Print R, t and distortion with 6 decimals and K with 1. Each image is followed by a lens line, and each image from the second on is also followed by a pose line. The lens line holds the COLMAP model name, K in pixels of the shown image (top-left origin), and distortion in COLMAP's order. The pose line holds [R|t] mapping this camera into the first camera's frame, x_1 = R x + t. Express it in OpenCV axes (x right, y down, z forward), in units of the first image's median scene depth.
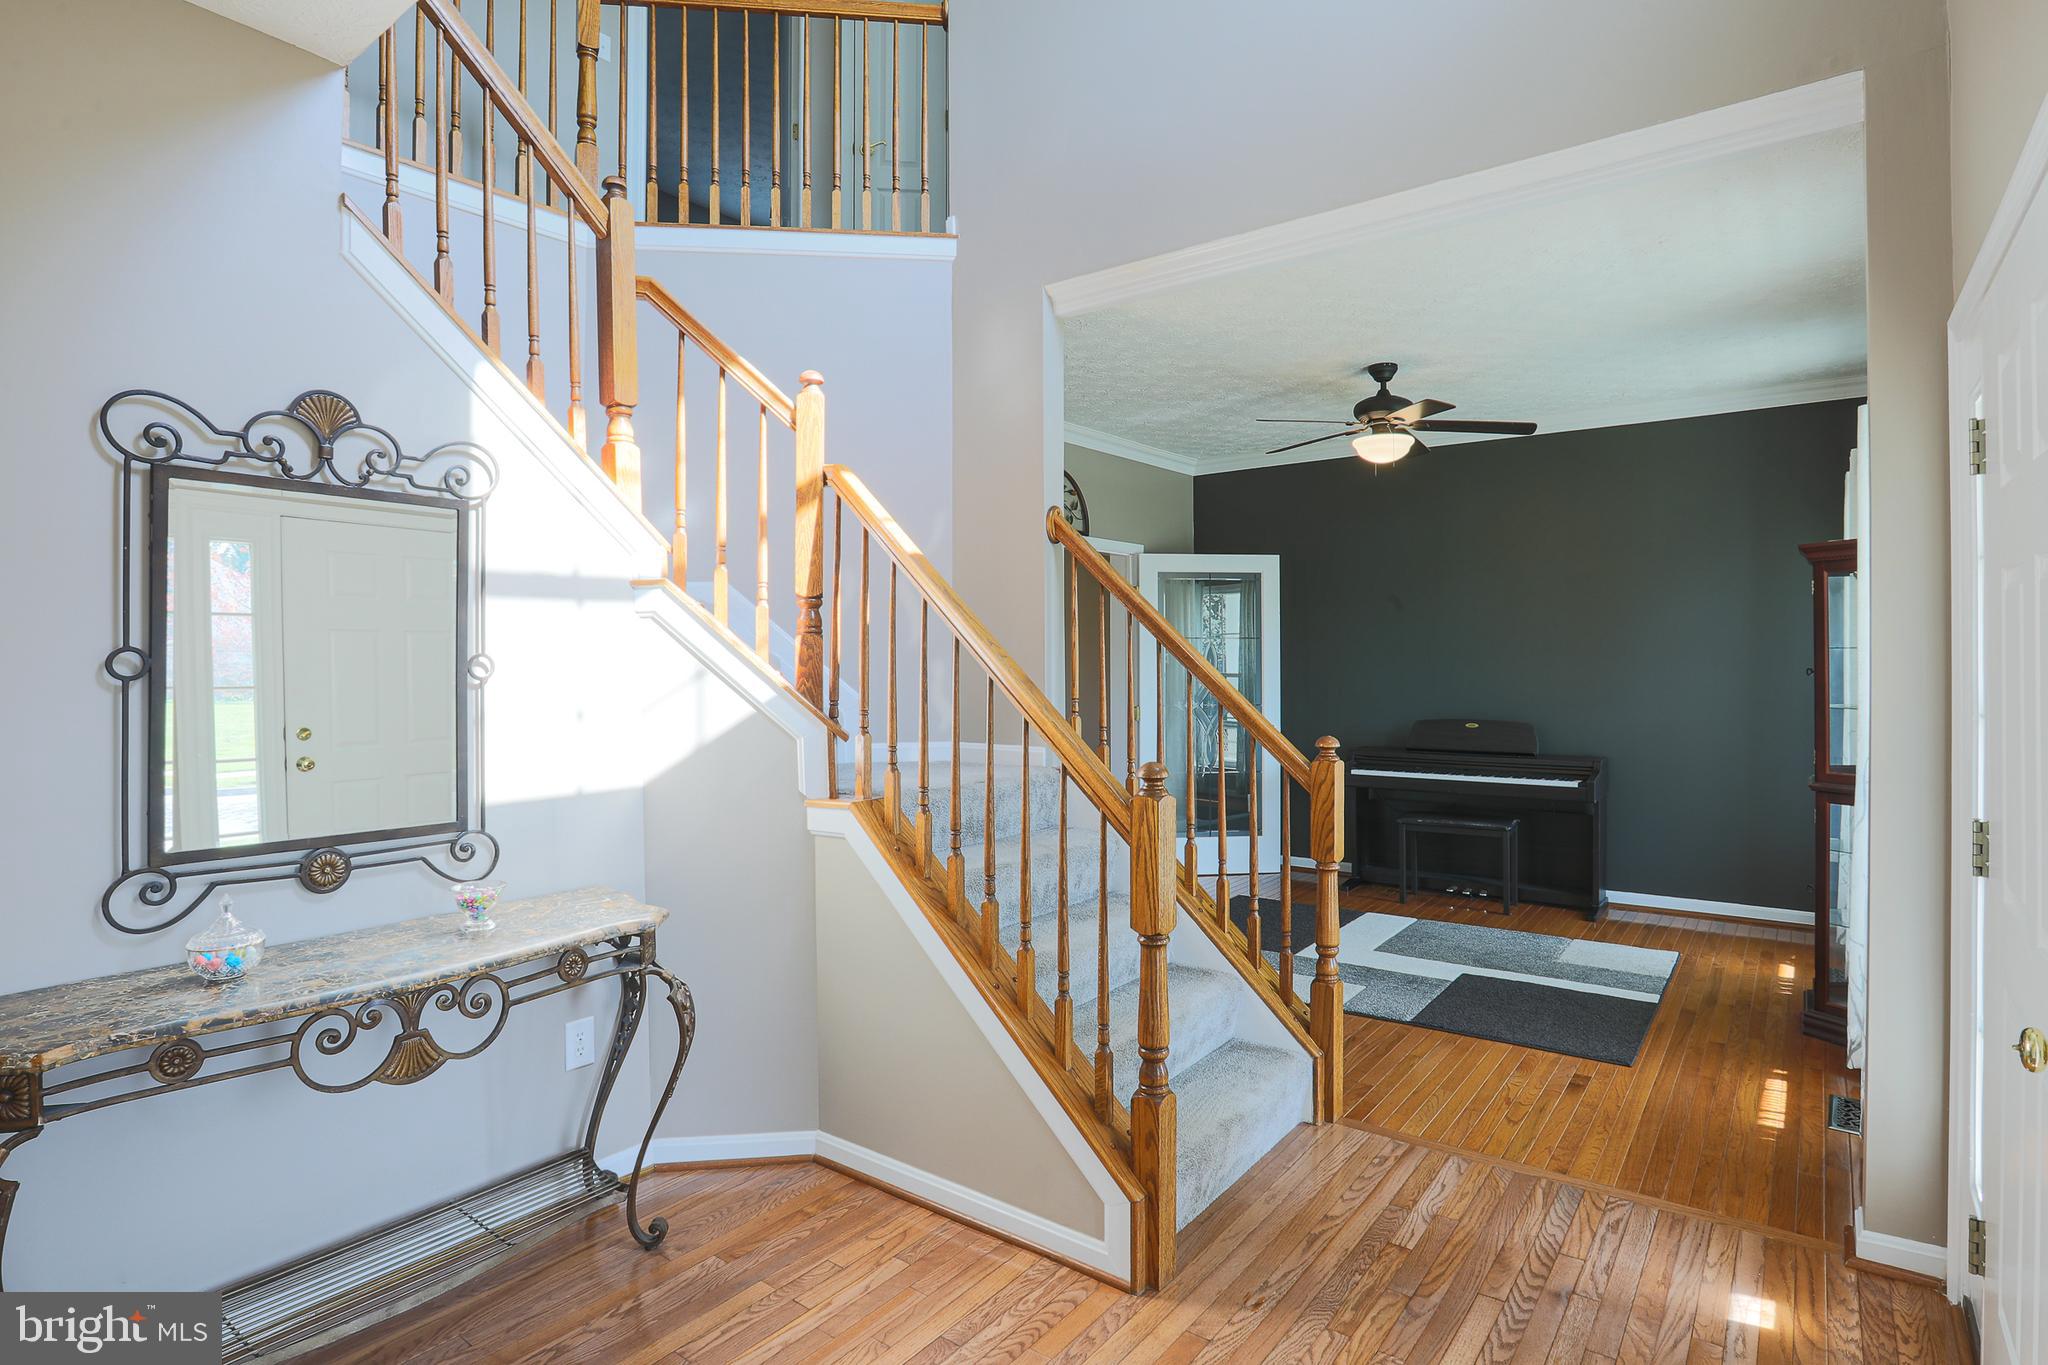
lens RADIAL K [[1033.4, 0, 1065.5], [0, 1033.4, 655.3], [0, 0, 1]] dist [-0.067067, 0.024687]
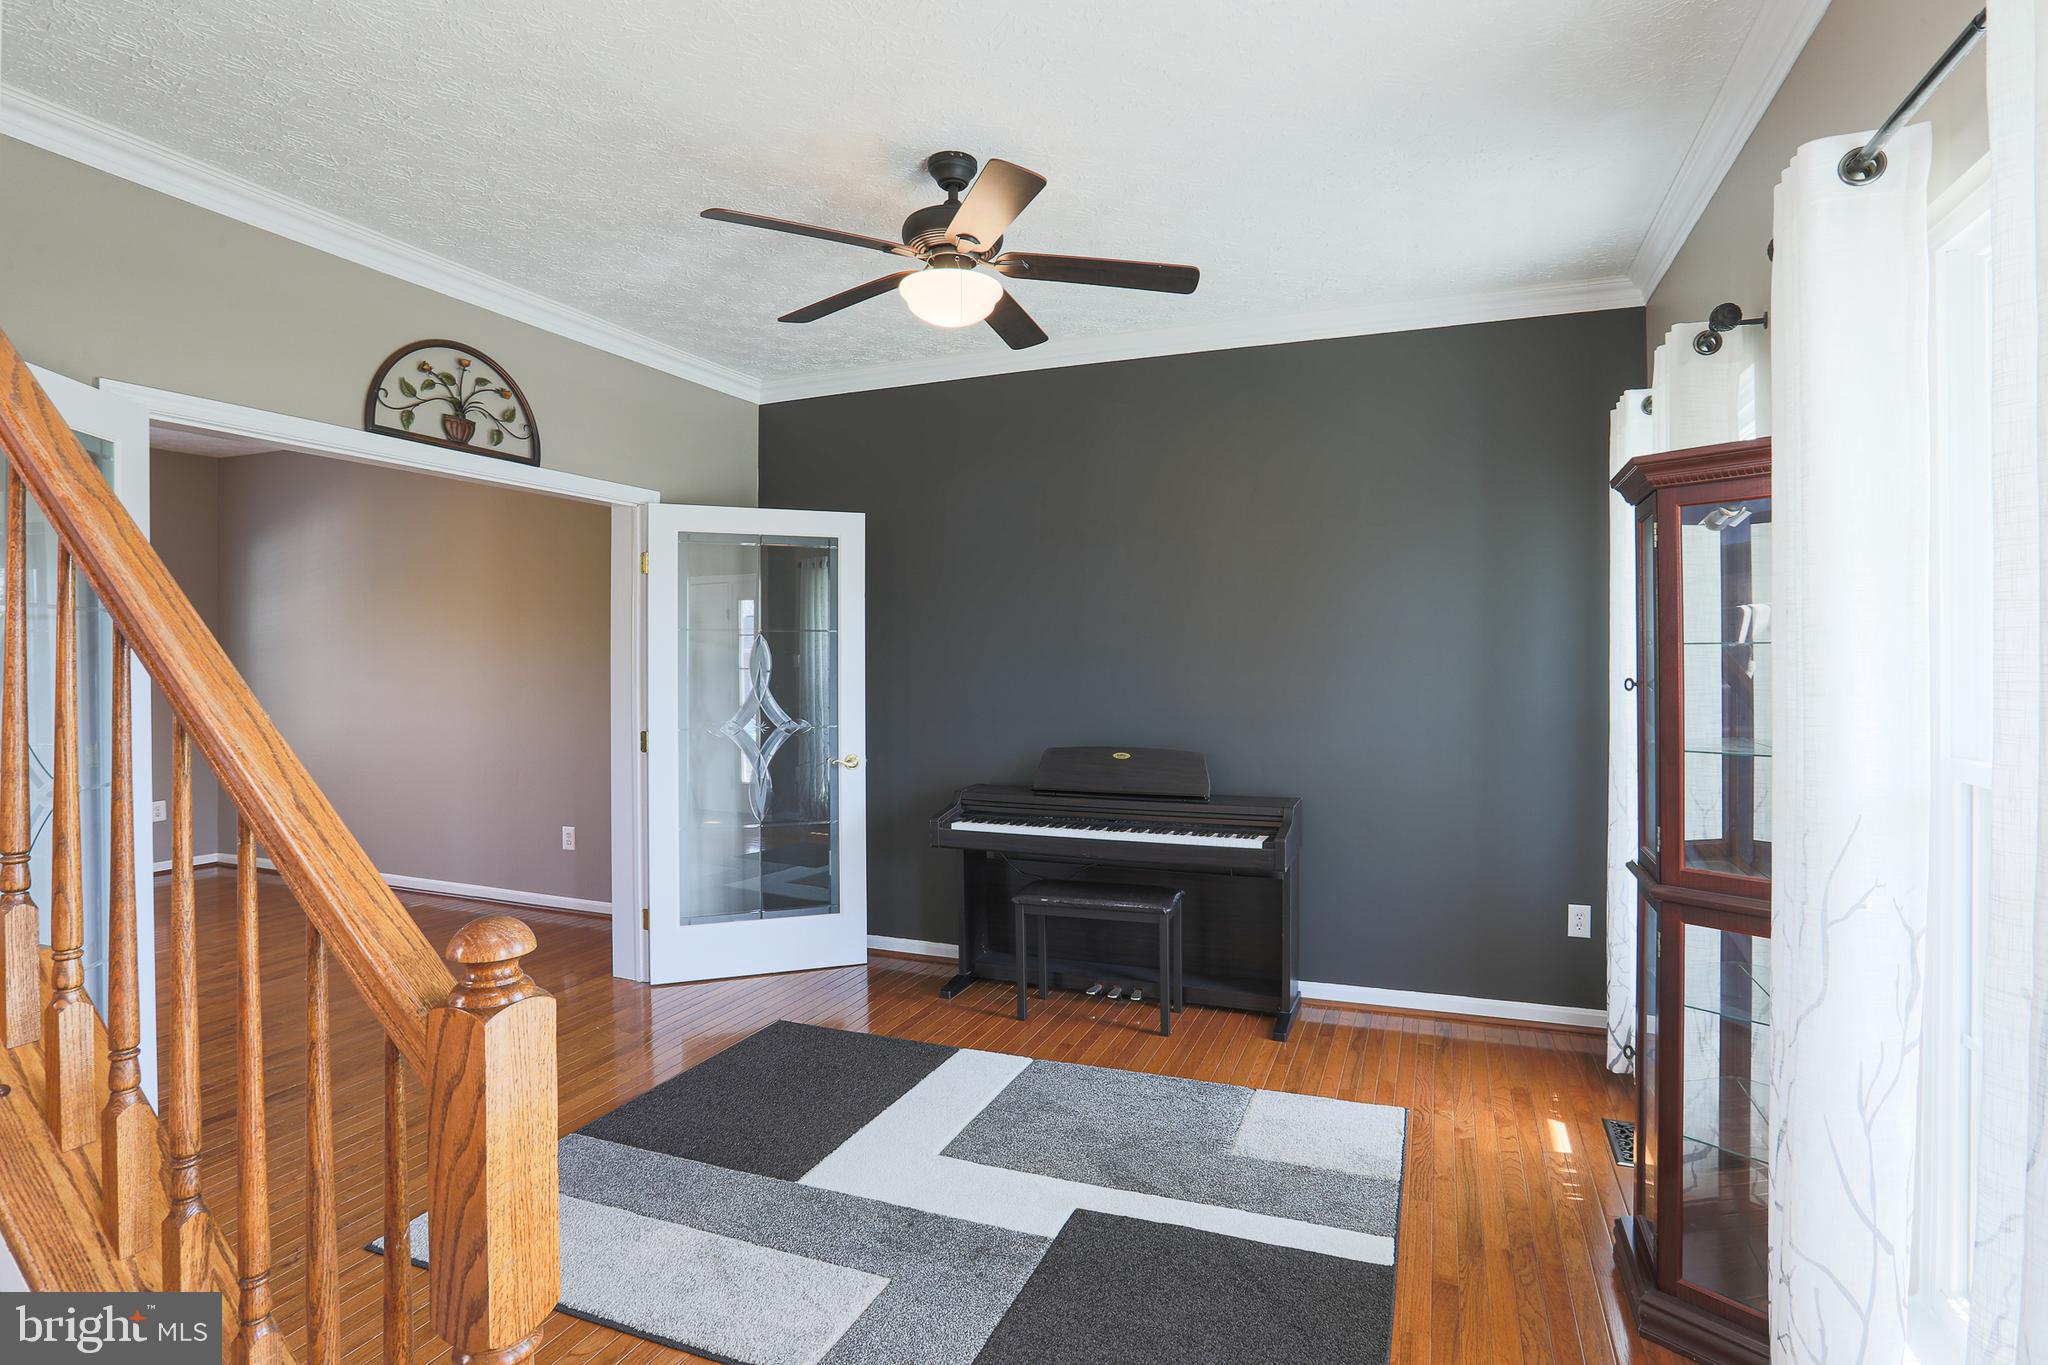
lens RADIAL K [[1007.7, 0, 1036.4], [0, 1007.7, 656.1], [0, 0, 1]] dist [-0.063373, 0.021935]
pose [[0.969415, 0.002923, 0.245411, 0.275152], [-0.002678, 0.999996, -0.001331, 0.001051], [-0.245414, 0.000634, 0.969418, 0.552123]]
